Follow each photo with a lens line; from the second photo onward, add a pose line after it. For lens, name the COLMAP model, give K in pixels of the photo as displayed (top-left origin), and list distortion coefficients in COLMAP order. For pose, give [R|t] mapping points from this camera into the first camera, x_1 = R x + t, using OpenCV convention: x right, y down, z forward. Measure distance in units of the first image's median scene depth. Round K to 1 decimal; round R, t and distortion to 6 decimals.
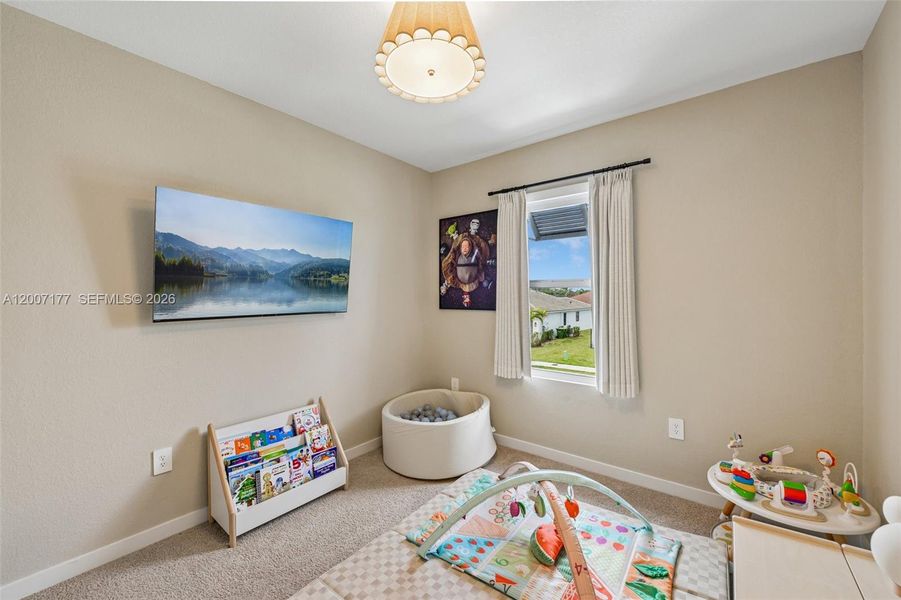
lens RADIAL K [[367.0, 0, 461.9], [0, 367.0, 288.0], [0, 0, 1]] dist [-0.011609, -0.001769]
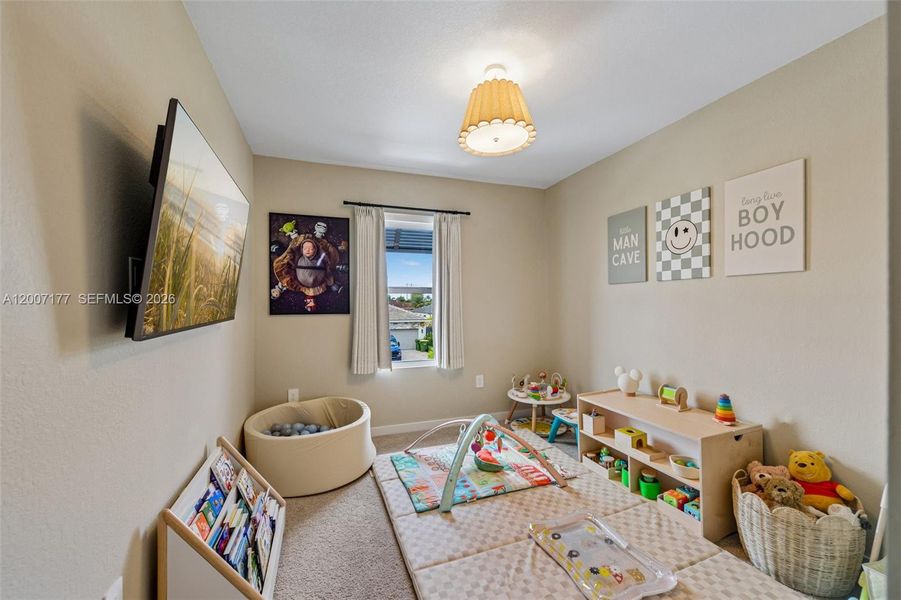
lens RADIAL K [[367.0, 0, 444.8], [0, 367.0, 294.8], [0, 0, 1]] dist [-0.011609, -0.001769]
pose [[0.511072, 0.022639, 0.859240, -0.635989], [-0.012594, 0.999743, -0.018850, 0.021965], [-0.859446, -0.001187, 0.511226, 0.207160]]
